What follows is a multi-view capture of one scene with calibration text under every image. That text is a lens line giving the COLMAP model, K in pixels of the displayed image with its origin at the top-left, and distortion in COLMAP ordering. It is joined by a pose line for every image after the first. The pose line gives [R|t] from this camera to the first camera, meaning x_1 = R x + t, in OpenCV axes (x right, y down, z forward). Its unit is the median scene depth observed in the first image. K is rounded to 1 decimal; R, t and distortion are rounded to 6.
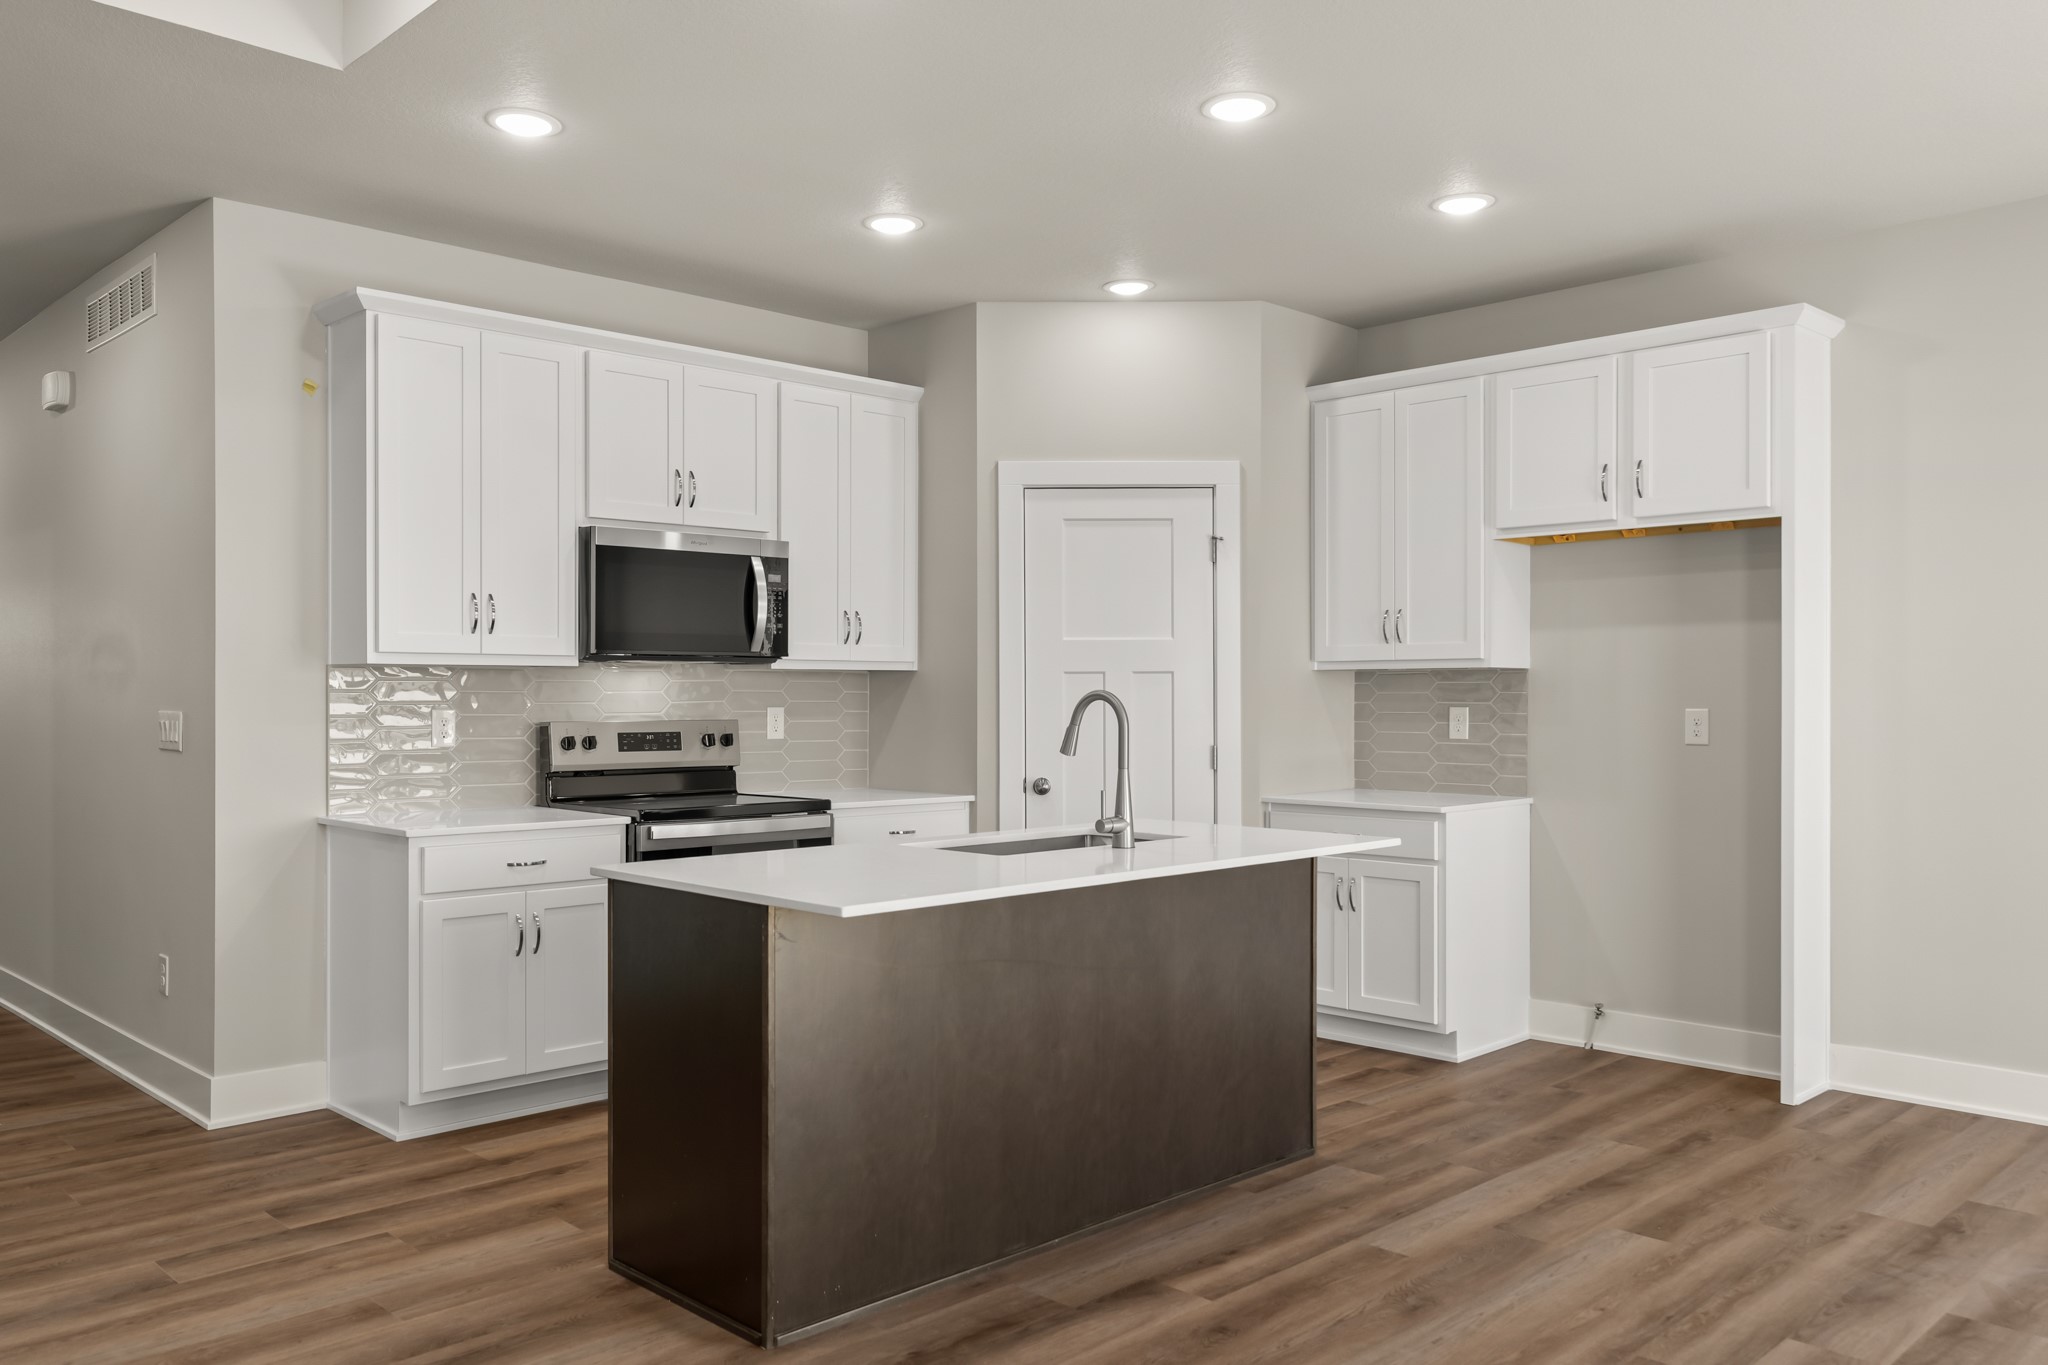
lens RADIAL K [[1565.5, 0, 1024.6], [0, 1565.5, 693.8], [0, 0, 1]] dist [0.000441, 0.007663]
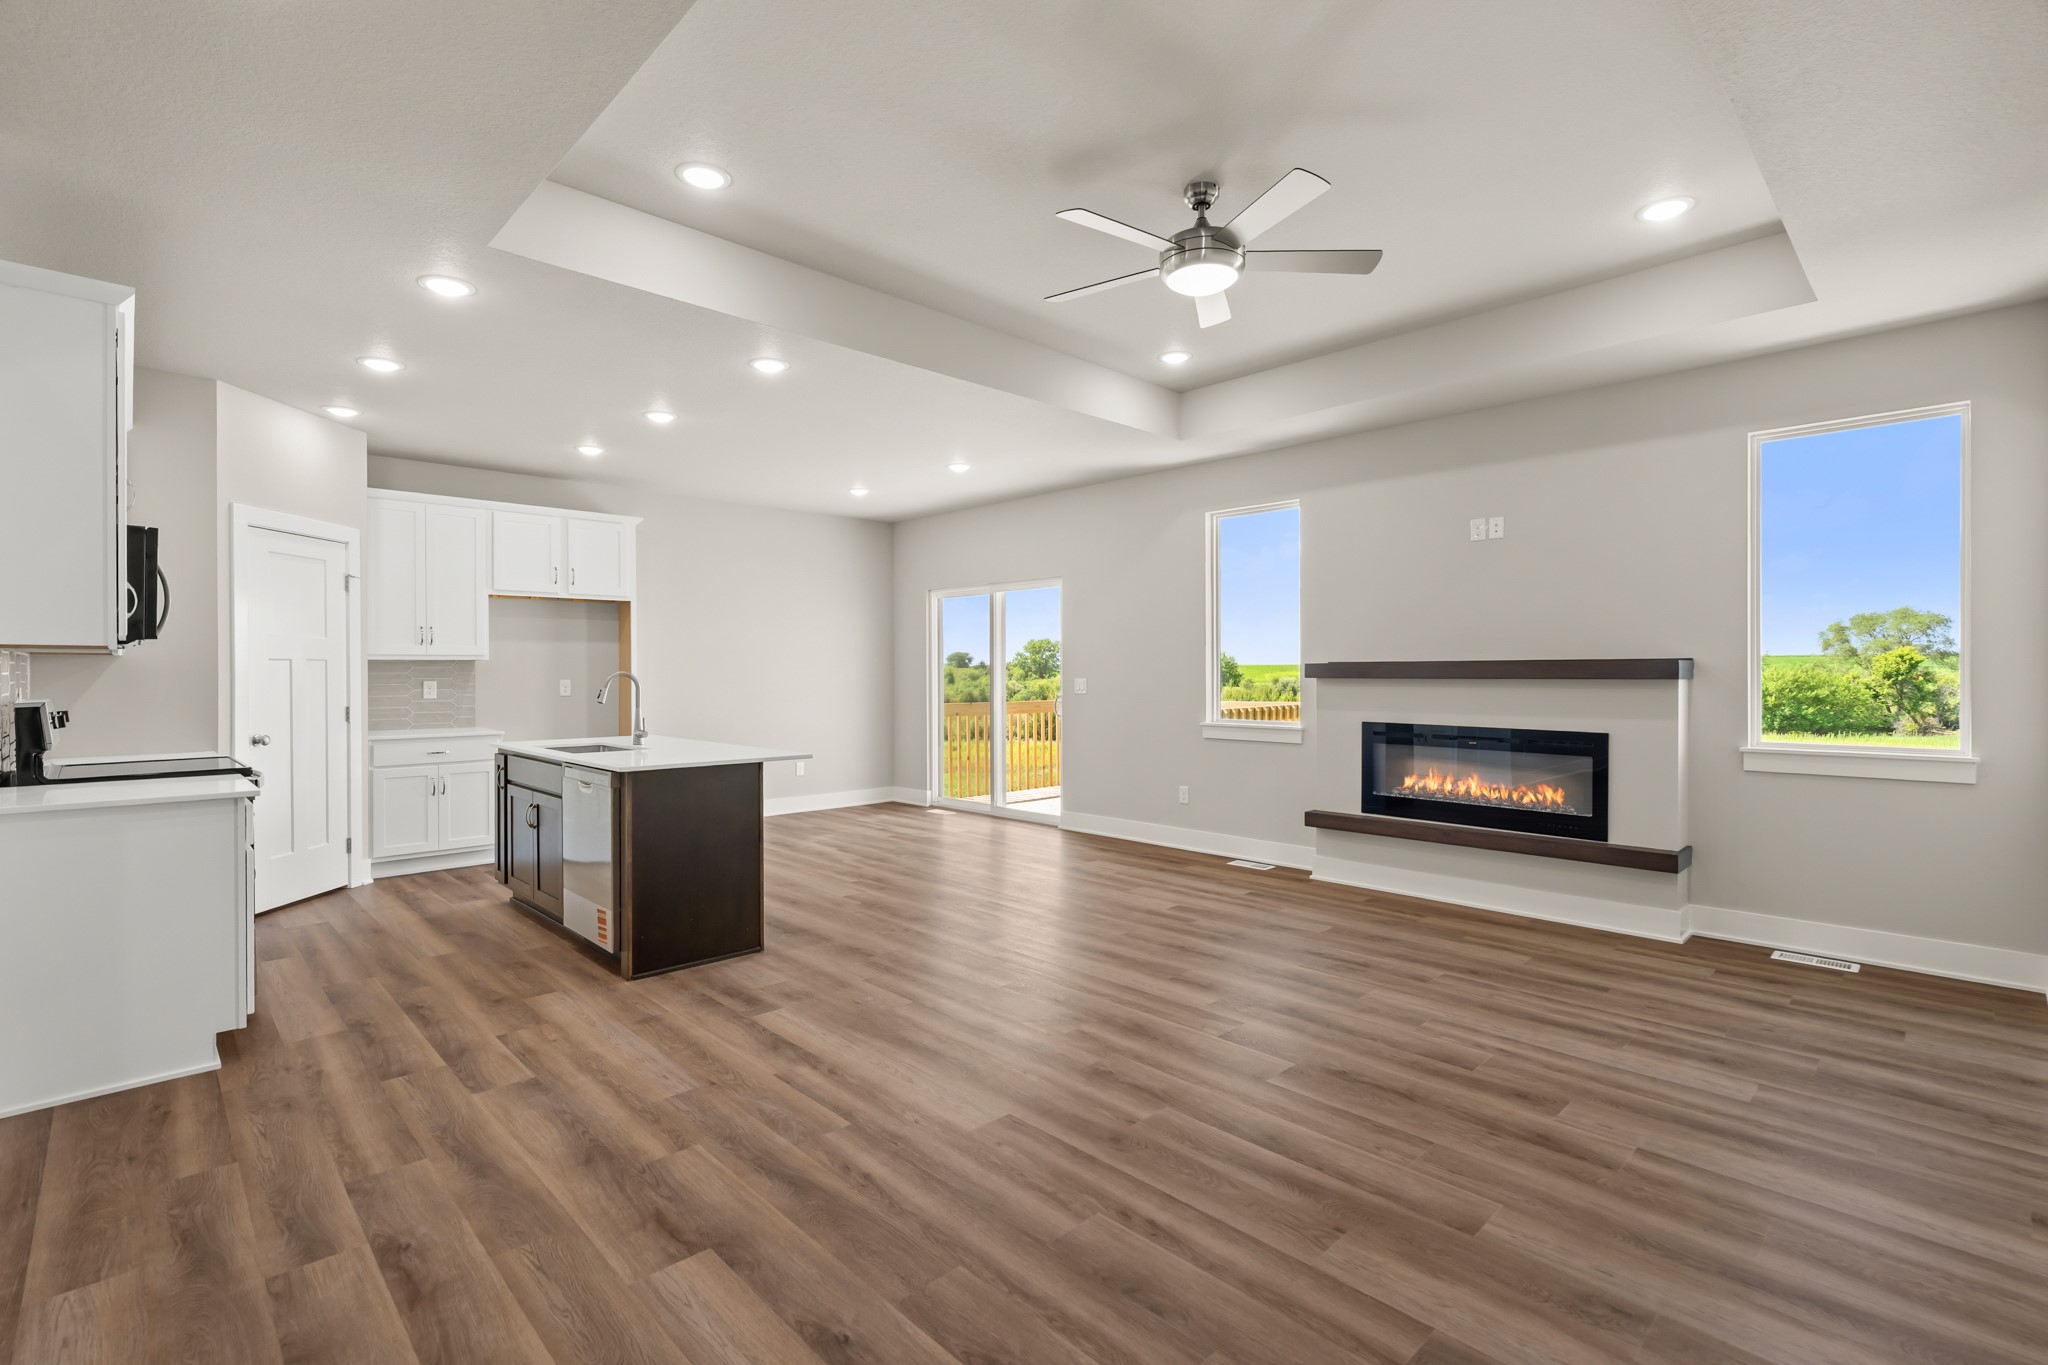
lens RADIAL K [[929.9, 0, 1017.8], [0, 929.9, 676.3], [0, 0, 1]] dist [-0.005074, 0.001305]
pose [[0.011752, -0.005982, 0.999913, -1.021622], [0.003359, 0.999977, 0.005943, -0.001444], [-0.999925, 0.003289, 0.011772, 0.392834]]
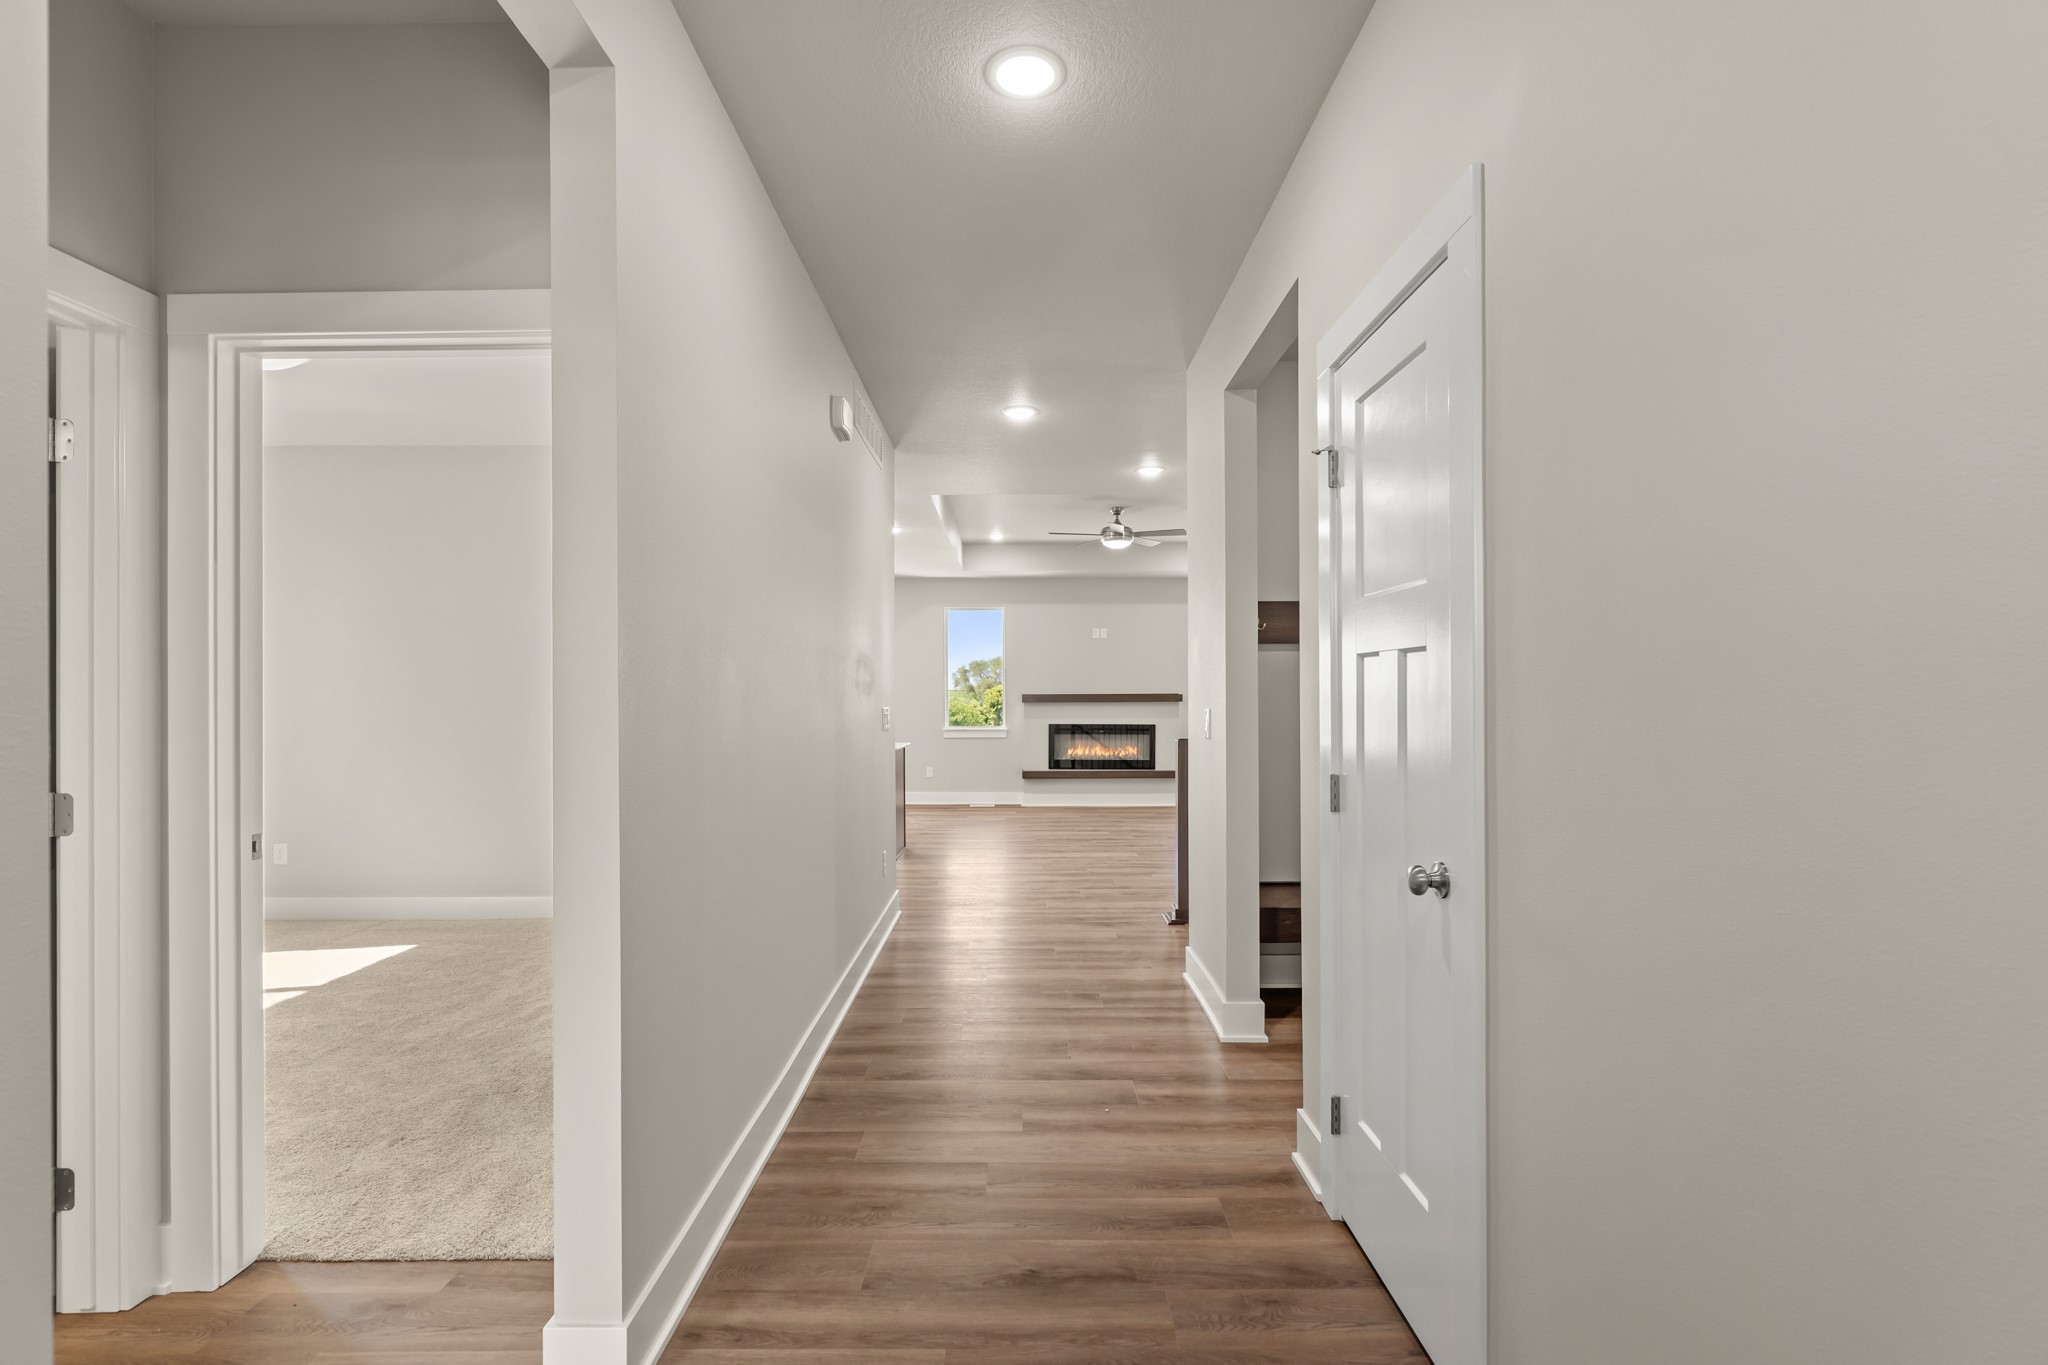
lens RADIAL K [[929.9, 0, 1017.8], [0, 929.9, 676.3], [0, 0, 1]] dist [-0.005074, 0.001305]
pose [[-0.712159, 0.020967, 0.701705, -1.447464], [0.004539, 0.999671, -0.025263, 0.003373], [-0.702004, -0.014807, -0.712019, 1.721043]]
